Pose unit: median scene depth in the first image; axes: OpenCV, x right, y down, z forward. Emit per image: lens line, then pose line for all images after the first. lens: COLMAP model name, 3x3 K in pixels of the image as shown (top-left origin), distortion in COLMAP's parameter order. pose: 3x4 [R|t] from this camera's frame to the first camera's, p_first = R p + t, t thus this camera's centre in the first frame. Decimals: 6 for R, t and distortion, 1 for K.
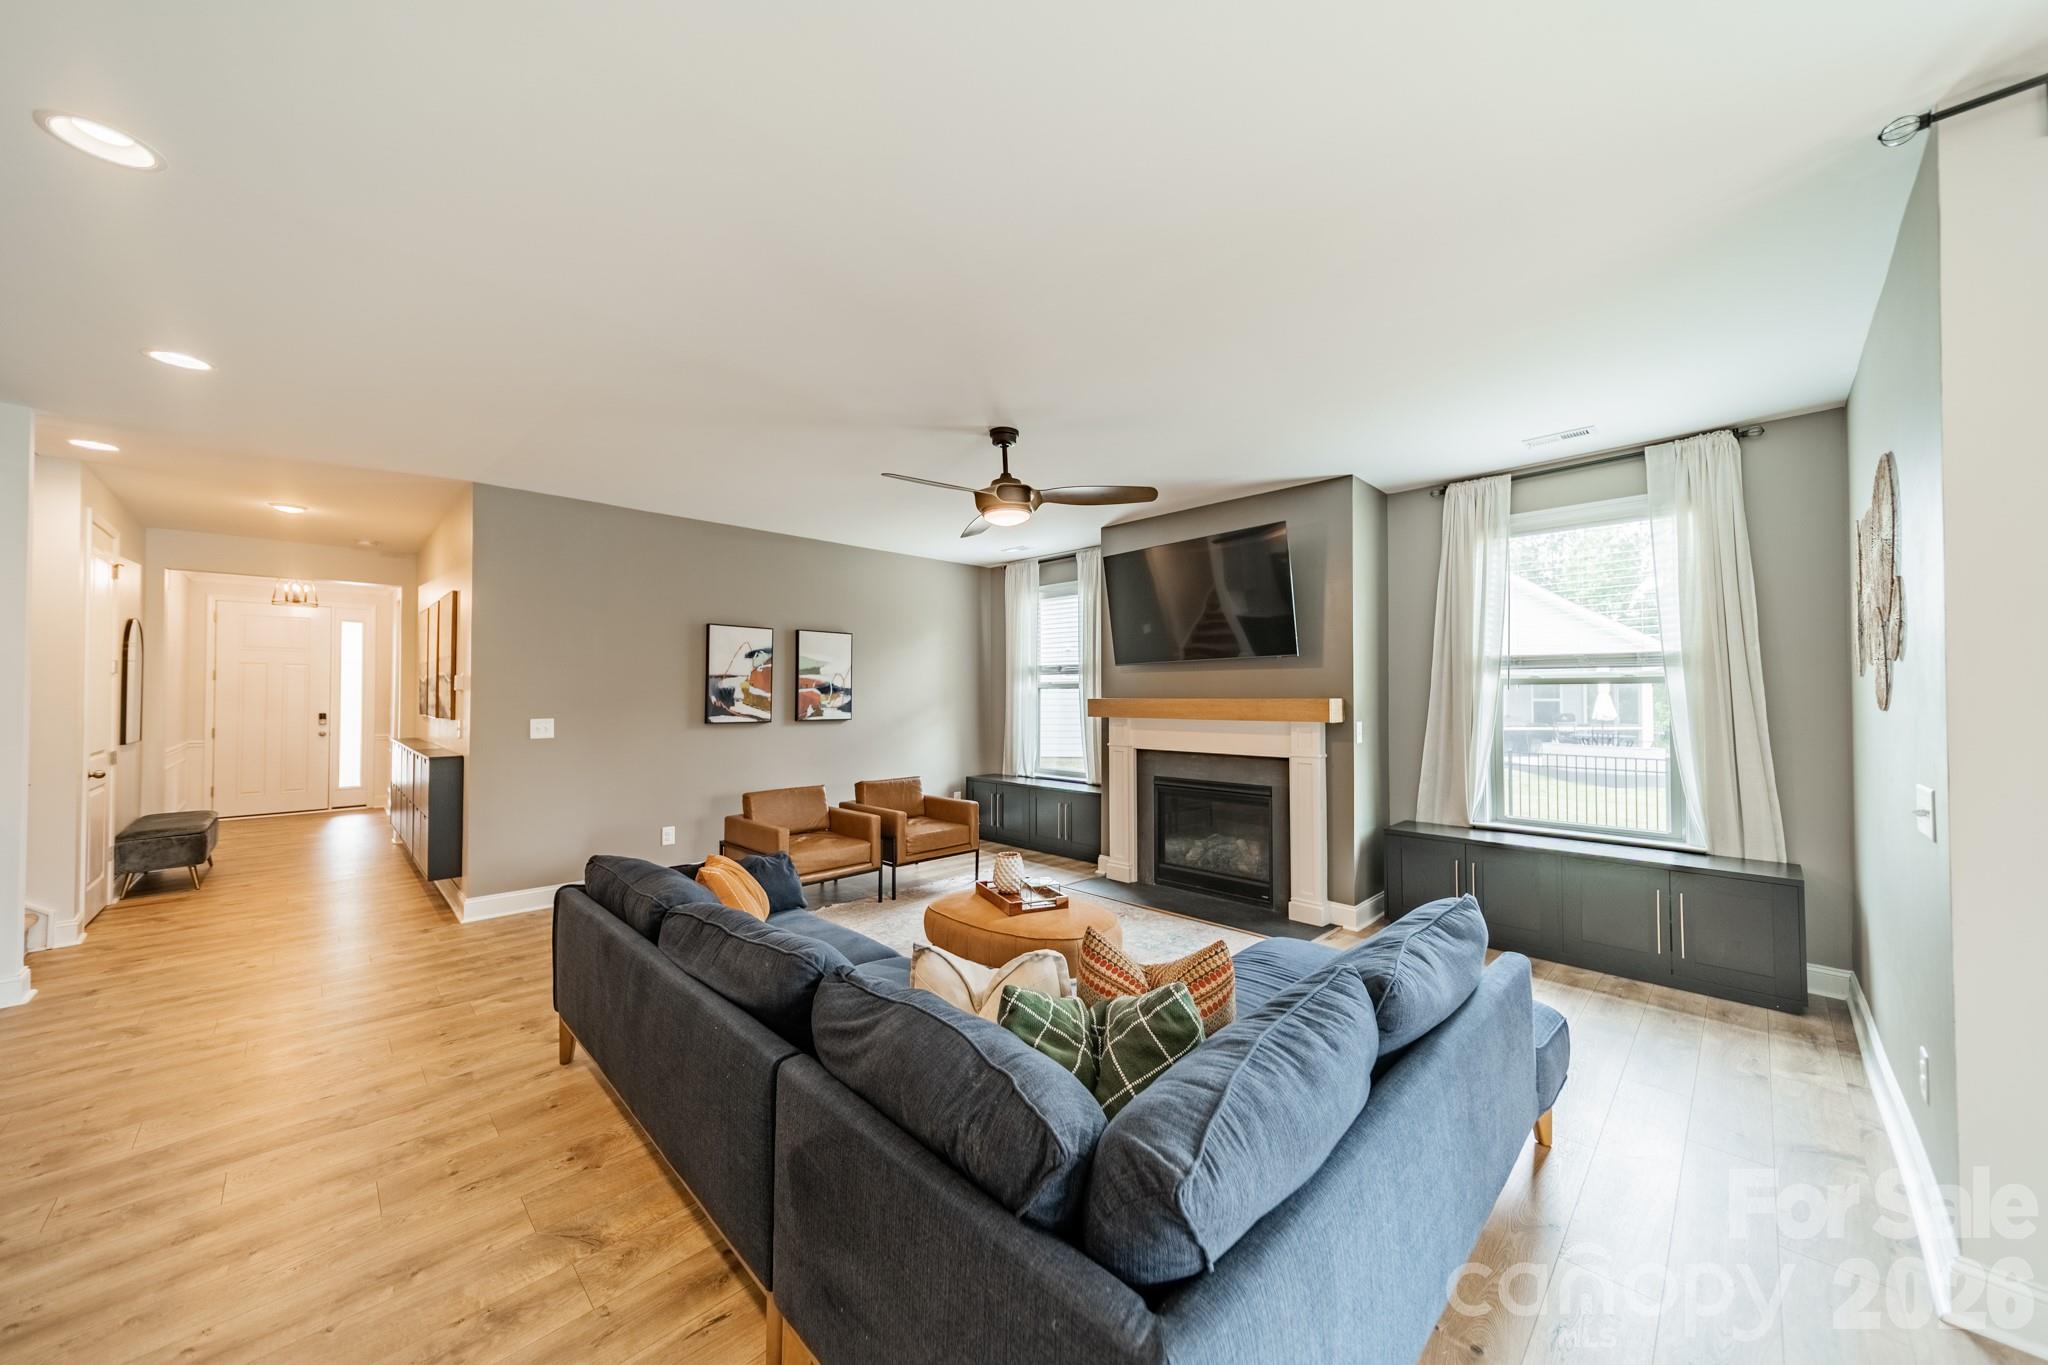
lens RADIAL K [[719.0, 0, 1029.7], [0, 719.0, 683.9], [0, 0, 1]] dist [0.007380, 0.000335]
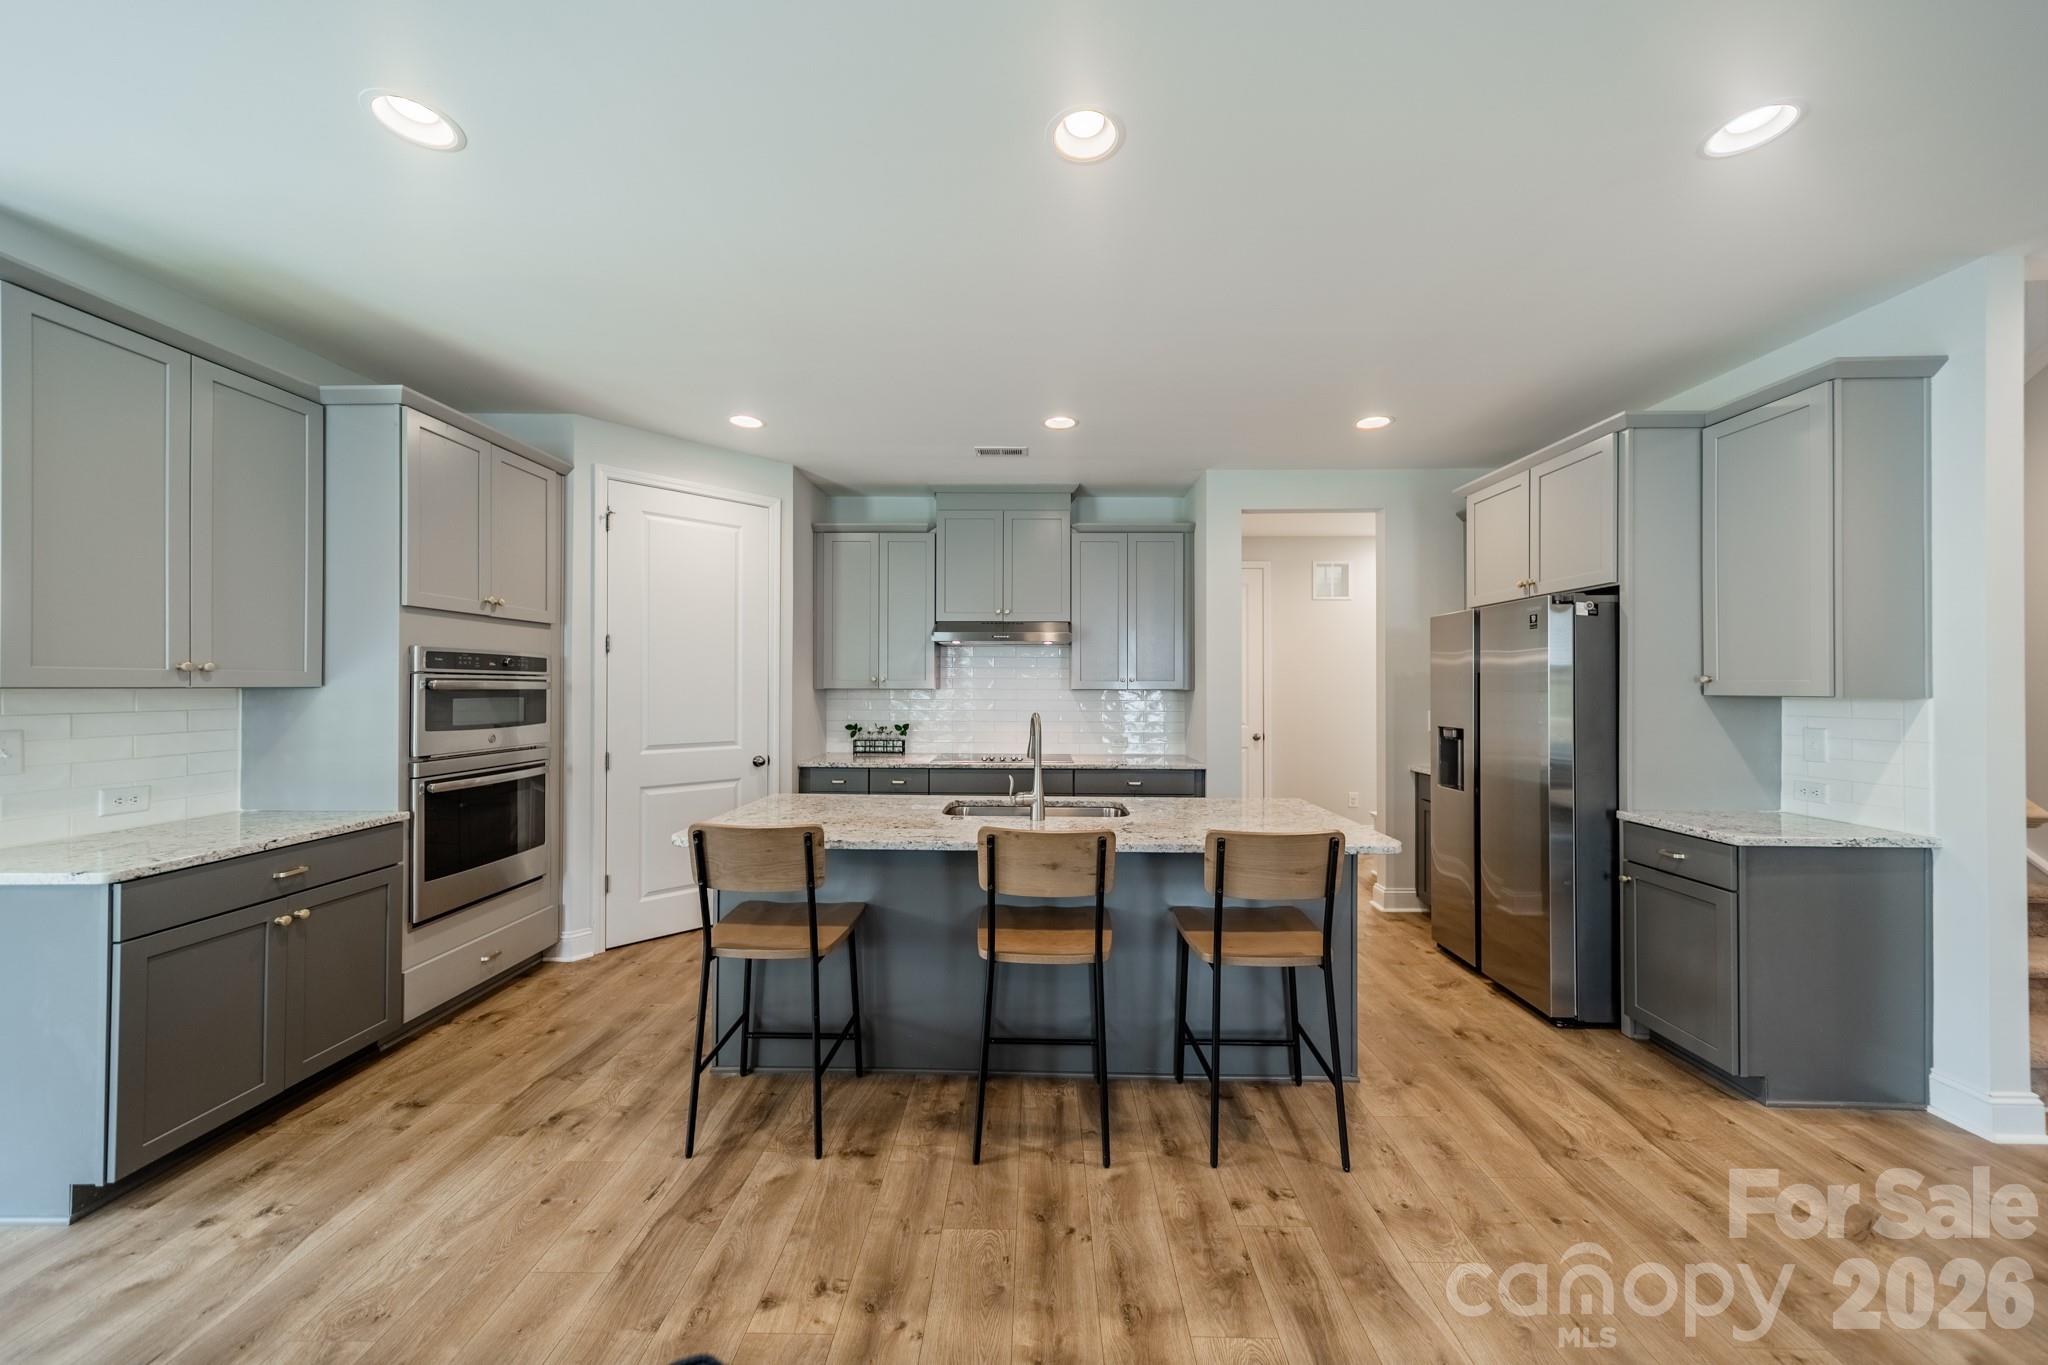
lens RADIAL K [[719.0, 0, 1027.7], [0, 719.0, 681.9], [0, 0, 1]] dist [0.007380, 0.000335]
pose [[-0.716738, -0.003787, -0.697332, -0.179645], [0.008049, 0.999874, -0.013704, 0.011264], [0.697296, -0.015435, -0.716617, 0.577723]]
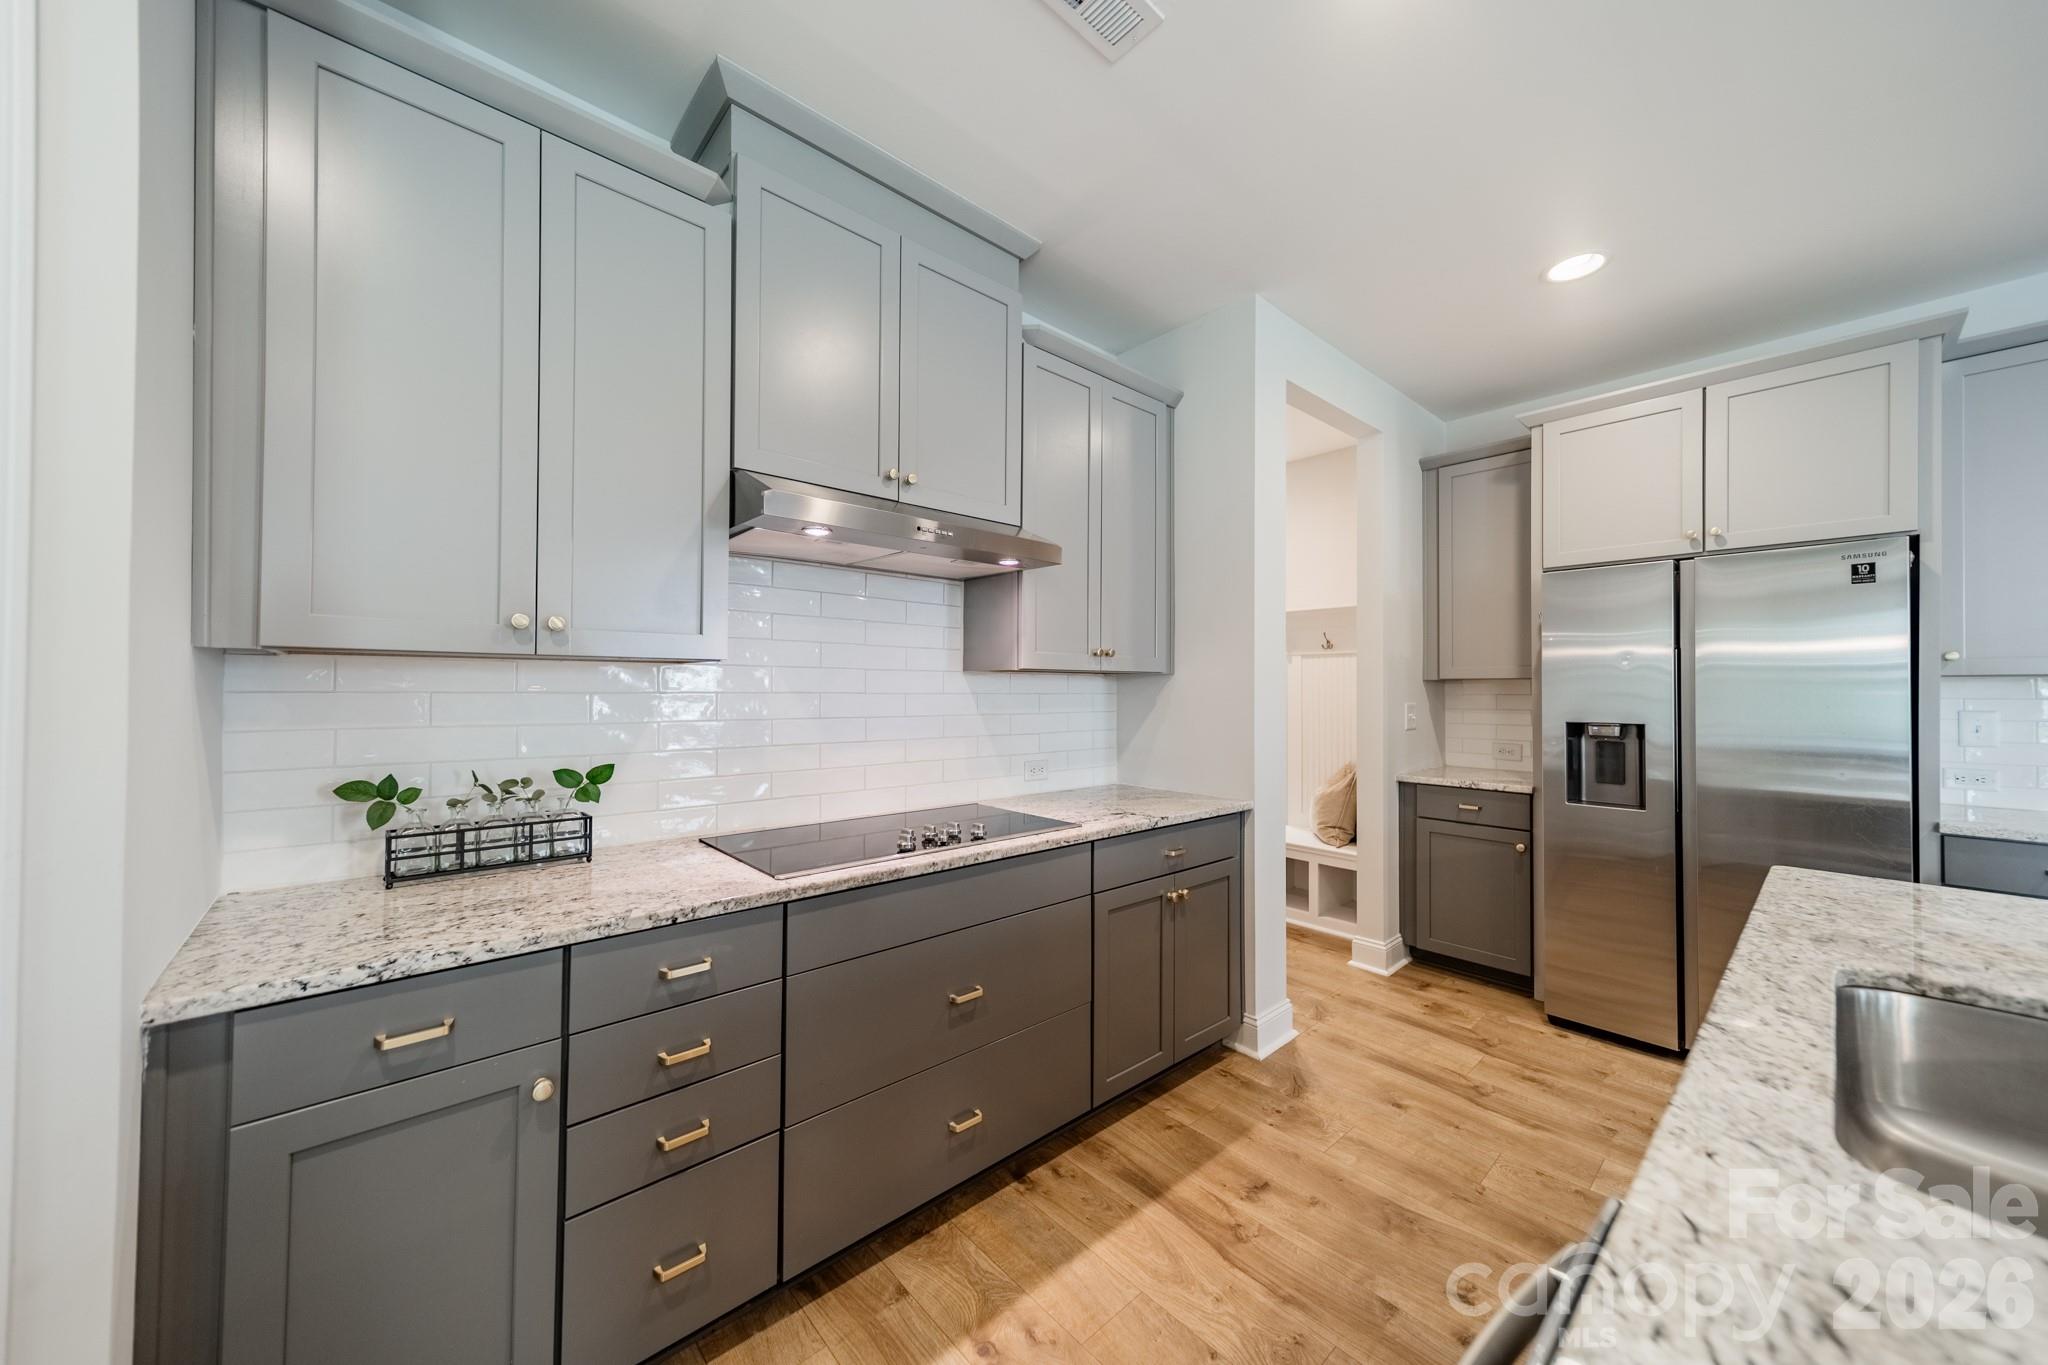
lens RADIAL K [[719.0, 0, 1025.5], [0, 719.0, 680.9], [0, 0, 1]] dist [0.007380, 0.000335]
pose [[-0.058602, -0.010052, -0.998231, -0.435193], [0.009987, 0.999893, -0.010655, 0.021201], [0.998231, -0.010594, -0.058495, -0.043112]]
